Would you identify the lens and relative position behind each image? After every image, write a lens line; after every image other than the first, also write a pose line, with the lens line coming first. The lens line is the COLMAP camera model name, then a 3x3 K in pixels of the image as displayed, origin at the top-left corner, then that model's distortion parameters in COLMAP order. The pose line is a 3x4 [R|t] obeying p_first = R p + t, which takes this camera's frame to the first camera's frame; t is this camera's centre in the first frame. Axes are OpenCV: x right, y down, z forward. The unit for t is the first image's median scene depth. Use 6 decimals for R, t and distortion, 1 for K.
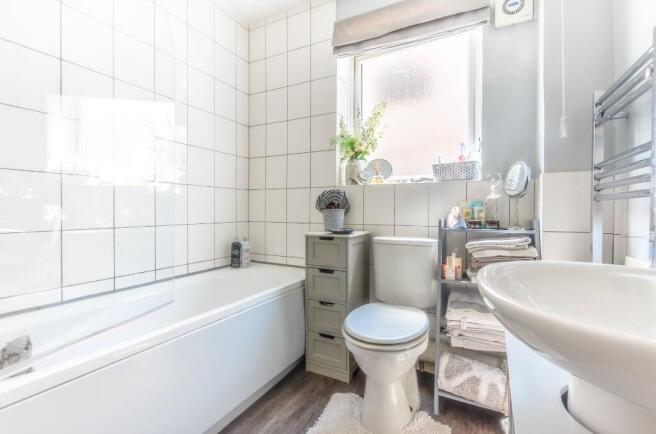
lens RADIAL K [[290.9, 0, 330.9], [0, 290.9, 214.2], [0, 0, 1]] dist [-0.001606, -0.001750]
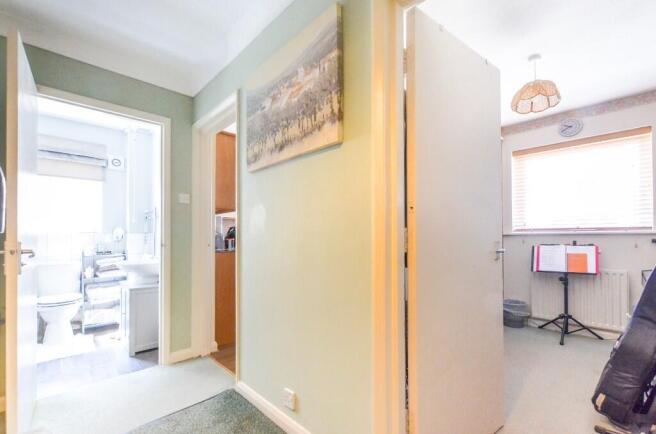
lens RADIAL K [[290.9, 0, 333.8], [0, 290.9, 235.4], [0, 0, 1]] dist [-0.001606, -0.001750]
pose [[0.327838, 0.007119, 0.944707, -1.126113], [0.015292, 0.999801, -0.012841, -0.049742], [-0.944610, 0.018656, 0.327664, -1.588928]]
